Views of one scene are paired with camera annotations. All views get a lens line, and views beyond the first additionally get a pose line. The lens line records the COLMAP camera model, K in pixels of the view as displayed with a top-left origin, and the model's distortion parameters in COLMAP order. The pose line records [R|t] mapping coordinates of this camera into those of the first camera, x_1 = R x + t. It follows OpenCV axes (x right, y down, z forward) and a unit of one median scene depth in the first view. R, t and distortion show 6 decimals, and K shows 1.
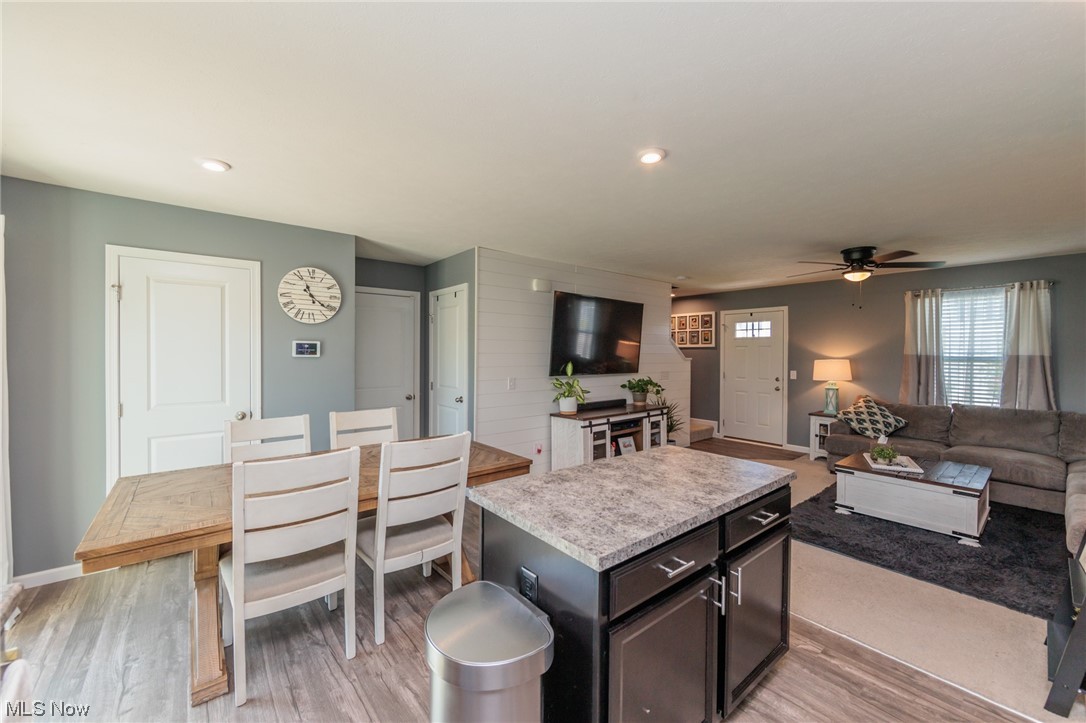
lens RADIAL K [[424.3, 0, 540.6], [0, 424.3, 355.0], [0, 0, 1]] dist [-0.004007, -0.000082]
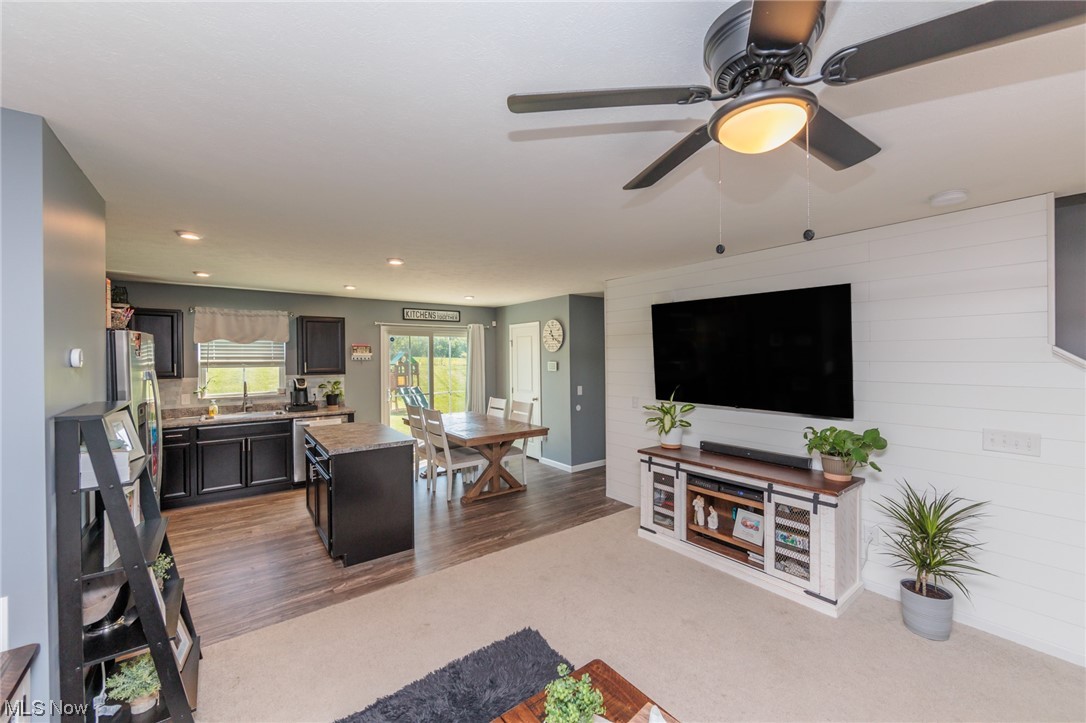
lens RADIAL K [[425.8, 0, 545.9], [0, 425.8, 355.8], [0, 0, 1]] dist [-0.003314, -0.000210]
pose [[-0.038811, -0.004129, -0.999238, 0.877946], [-0.002291, 0.999989, -0.004043, -0.036309], [0.999244, 0.002132, -0.038820, 0.750092]]
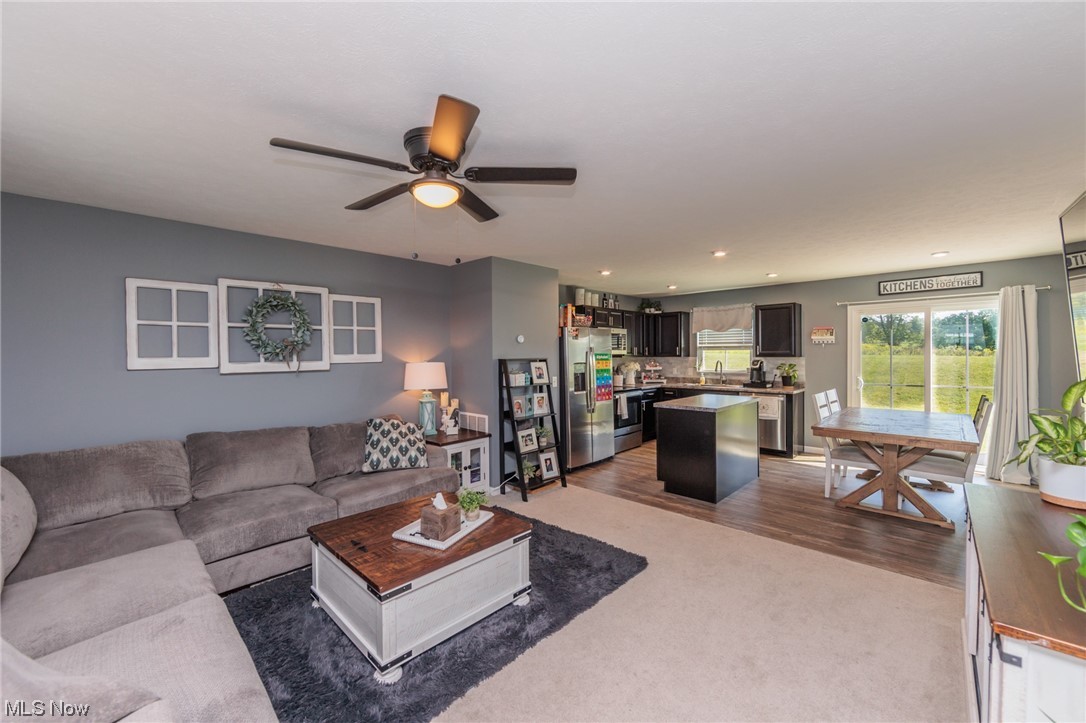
lens RADIAL K [[425.4, 0, 540.4], [0, 425.4, 357.3], [0, 0, 1]] dist [-0.003529, -0.000577]
pose [[-0.993698, 0.003557, -0.112030, 0.585391], [0.001864, 0.999883, 0.015215, -0.007662], [0.112071, 0.014911, -0.993588, 1.281754]]
